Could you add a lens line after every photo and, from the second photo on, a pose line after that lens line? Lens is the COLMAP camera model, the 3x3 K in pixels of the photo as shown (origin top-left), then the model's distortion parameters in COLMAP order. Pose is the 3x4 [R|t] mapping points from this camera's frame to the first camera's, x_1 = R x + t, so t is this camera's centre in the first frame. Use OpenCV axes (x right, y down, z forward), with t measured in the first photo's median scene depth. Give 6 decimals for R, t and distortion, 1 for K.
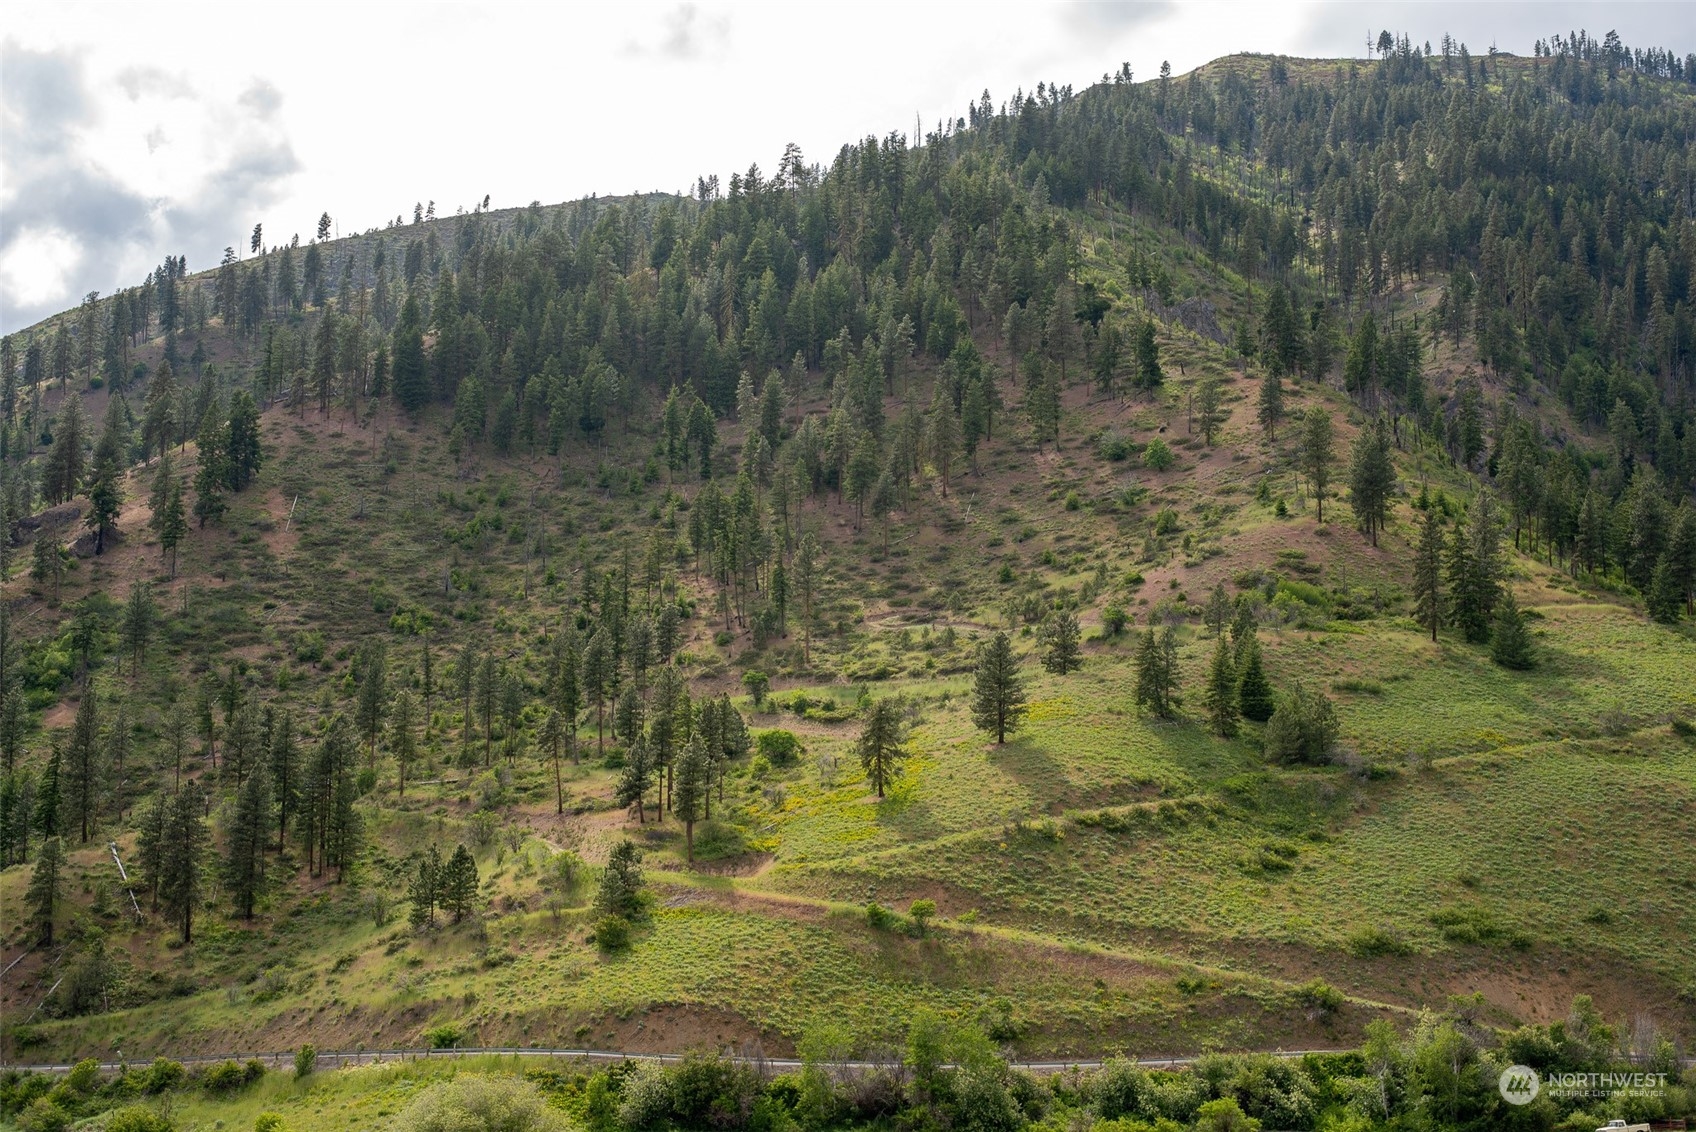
lens RADIAL K [[2416.8, 0, 848.0], [0, 2416.8, 566.0], [0, 0, 1]] dist [-0.125227, 0.157066]
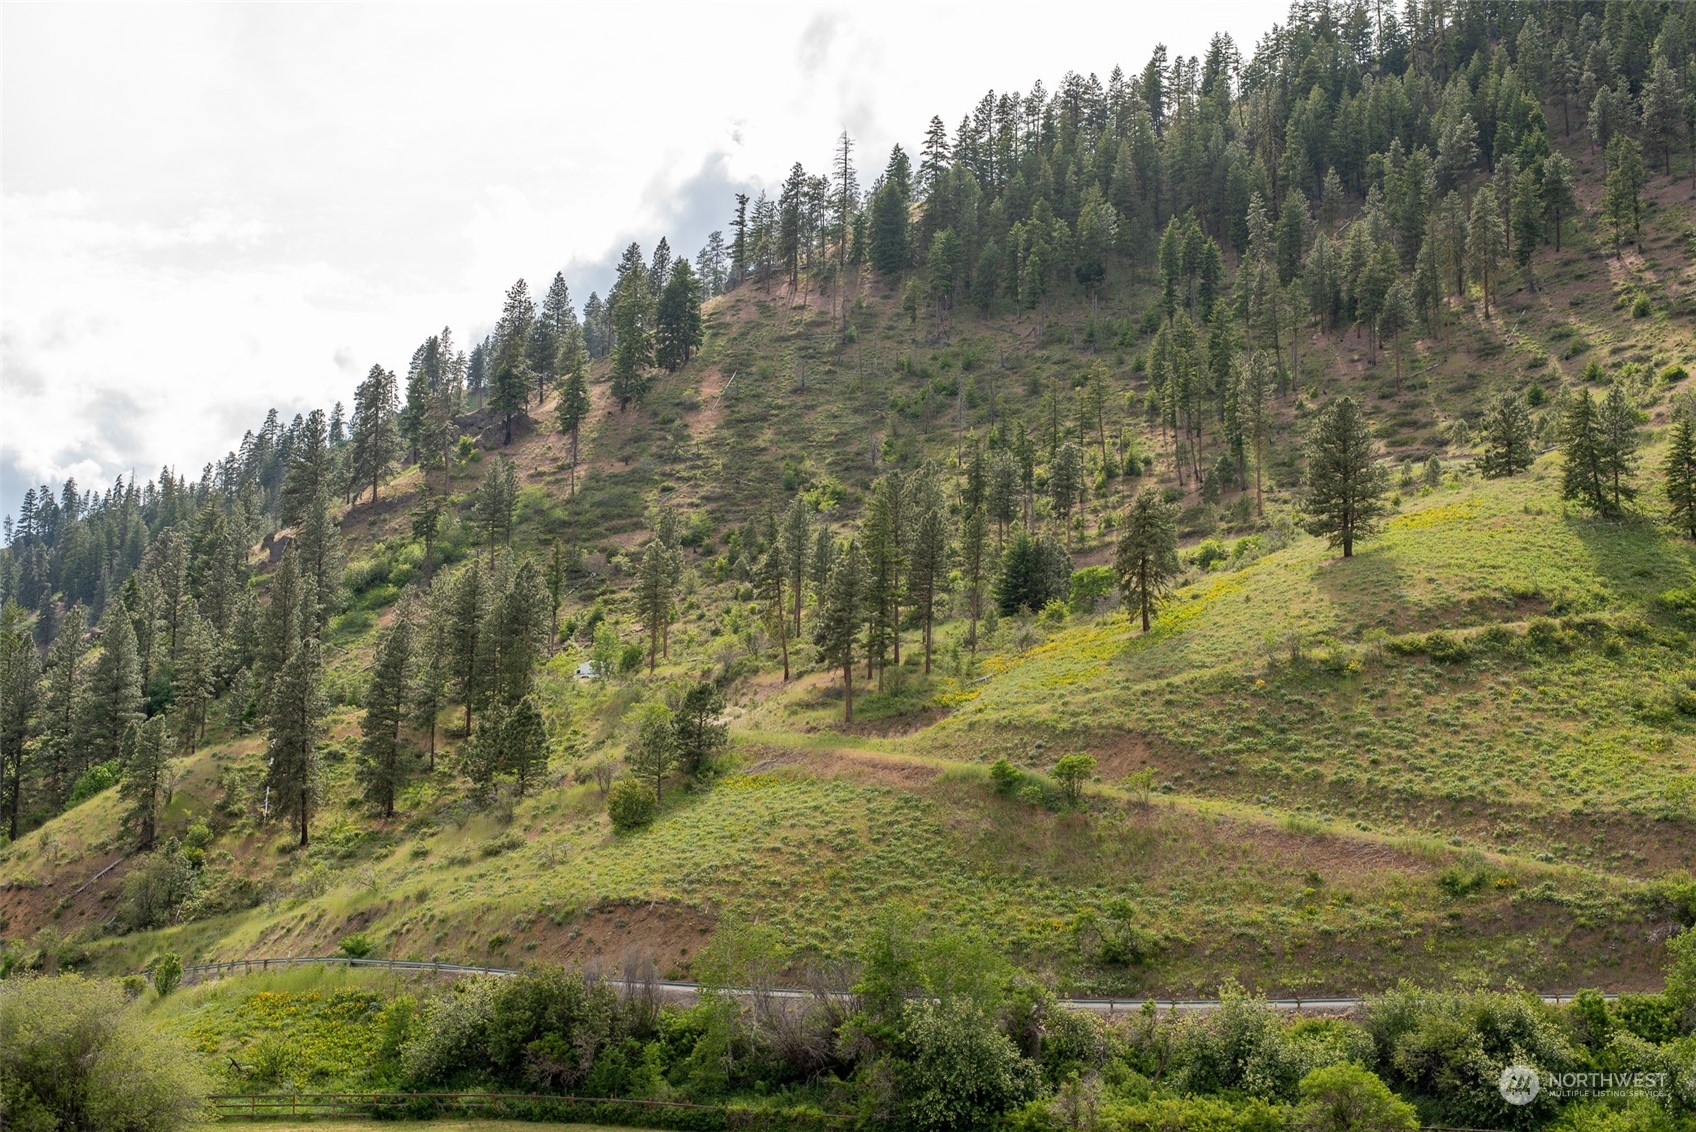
lens RADIAL K [[2416.8, 0, 848.0], [0, 2416.8, 566.0], [0, 0, 1]] dist [-0.125227, 0.157066]
pose [[0.942388, -0.035832, -0.332599, 0.171511], [0.037143, 0.999307, -0.002419, 0.078906], [0.332455, -0.010074, 0.943065, 0.335155]]
